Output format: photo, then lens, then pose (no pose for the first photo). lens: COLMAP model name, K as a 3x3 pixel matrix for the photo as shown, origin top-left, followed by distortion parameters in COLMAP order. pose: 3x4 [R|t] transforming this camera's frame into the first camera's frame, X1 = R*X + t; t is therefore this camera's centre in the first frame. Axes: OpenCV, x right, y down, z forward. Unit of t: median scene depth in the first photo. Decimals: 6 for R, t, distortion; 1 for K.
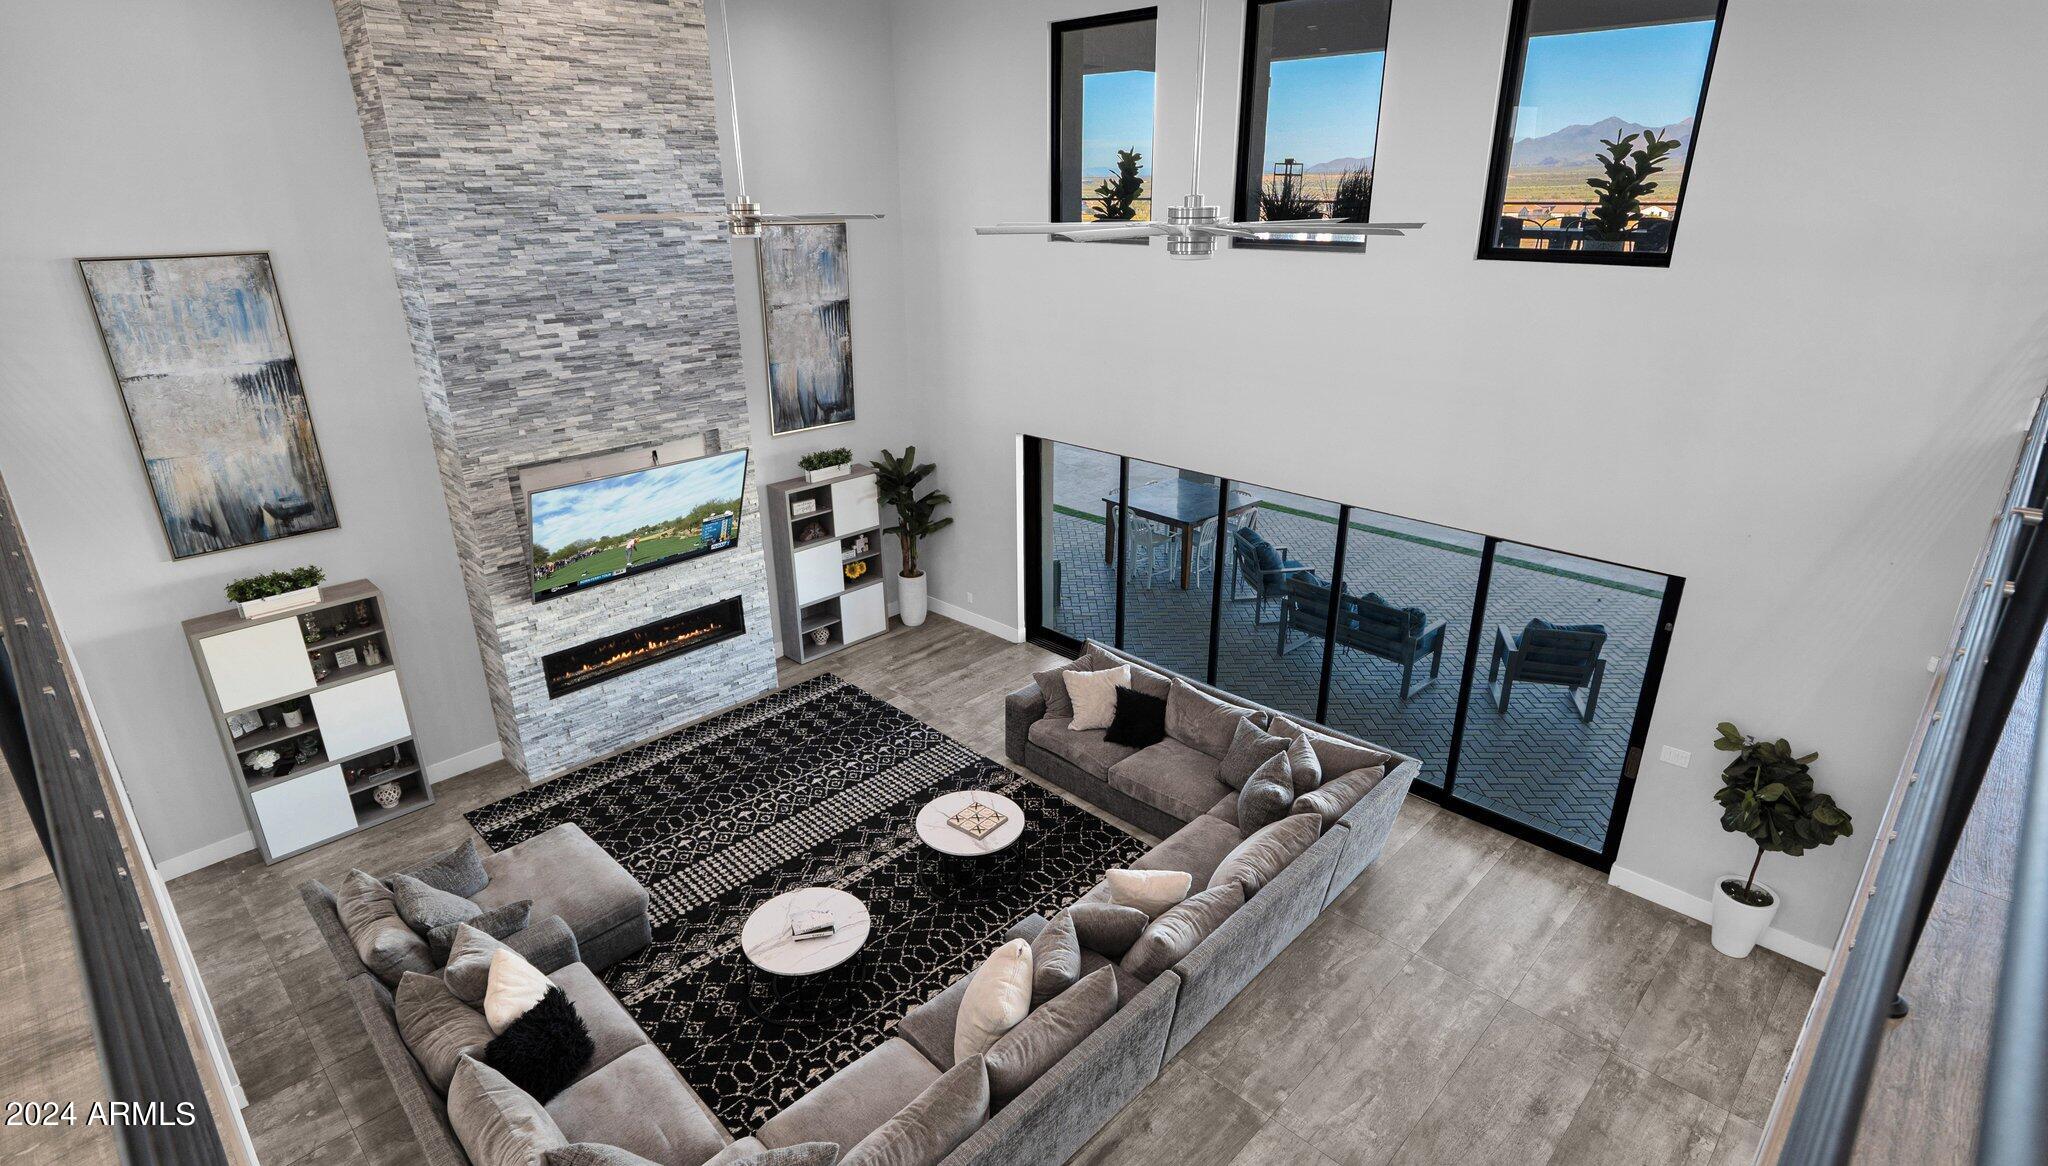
lens RADIAL K [[1019.7, 0, 1024.0], [0, 1019.7, 583.0], [0, 0, 1]] dist [0.009821, 0.000110]
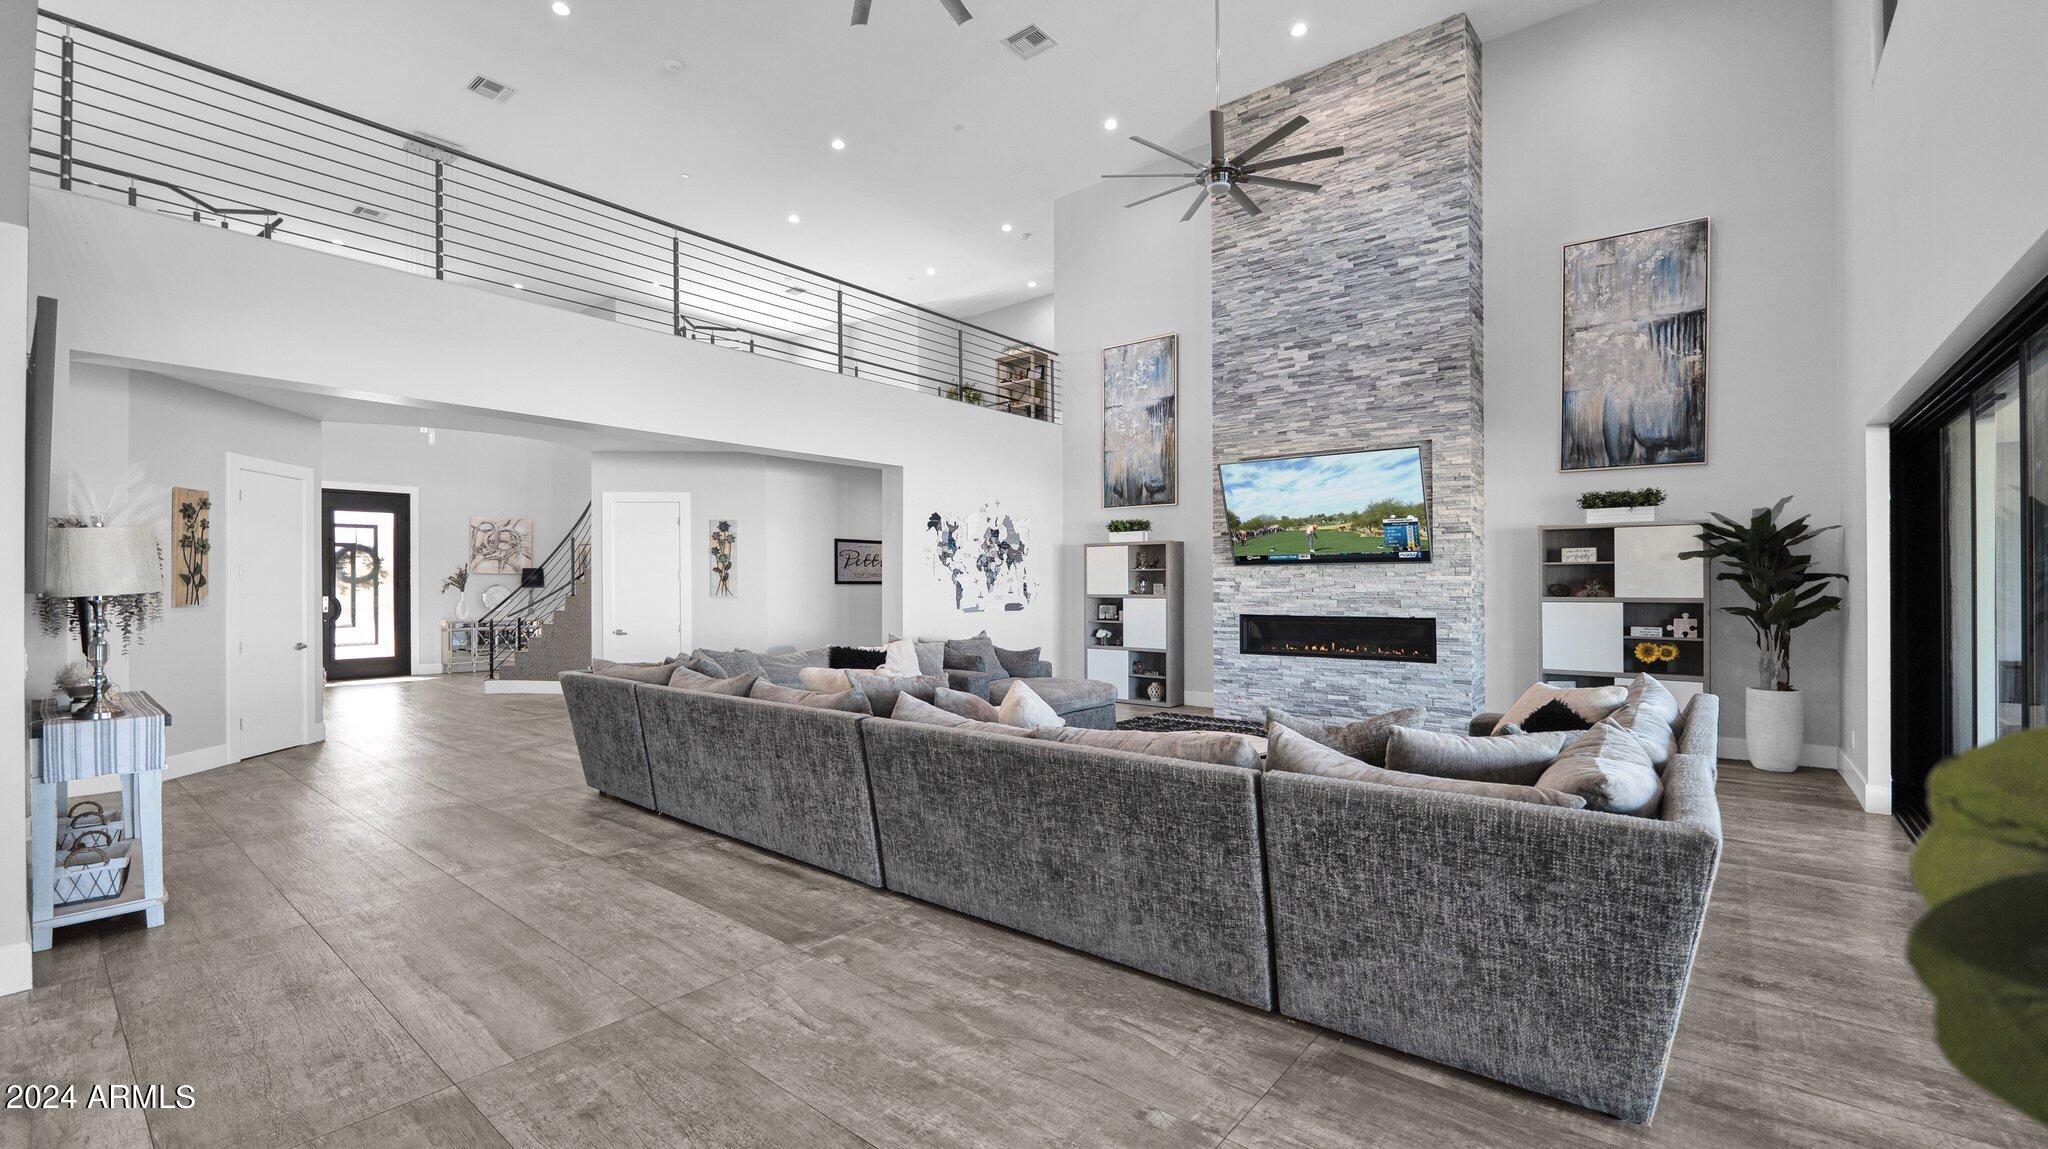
lens RADIAL K [[854.7, 0, 1024.0], [0, 854.7, 574.5], [0, 0, 1]] dist [0.003051, 0.000062]
pose [[0.096747, -0.008587, -0.995272, 0.550294], [-0.363913, 0.930421, -0.043402, 0.171167], [0.926395, 0.366391, 0.086890, 0.661856]]
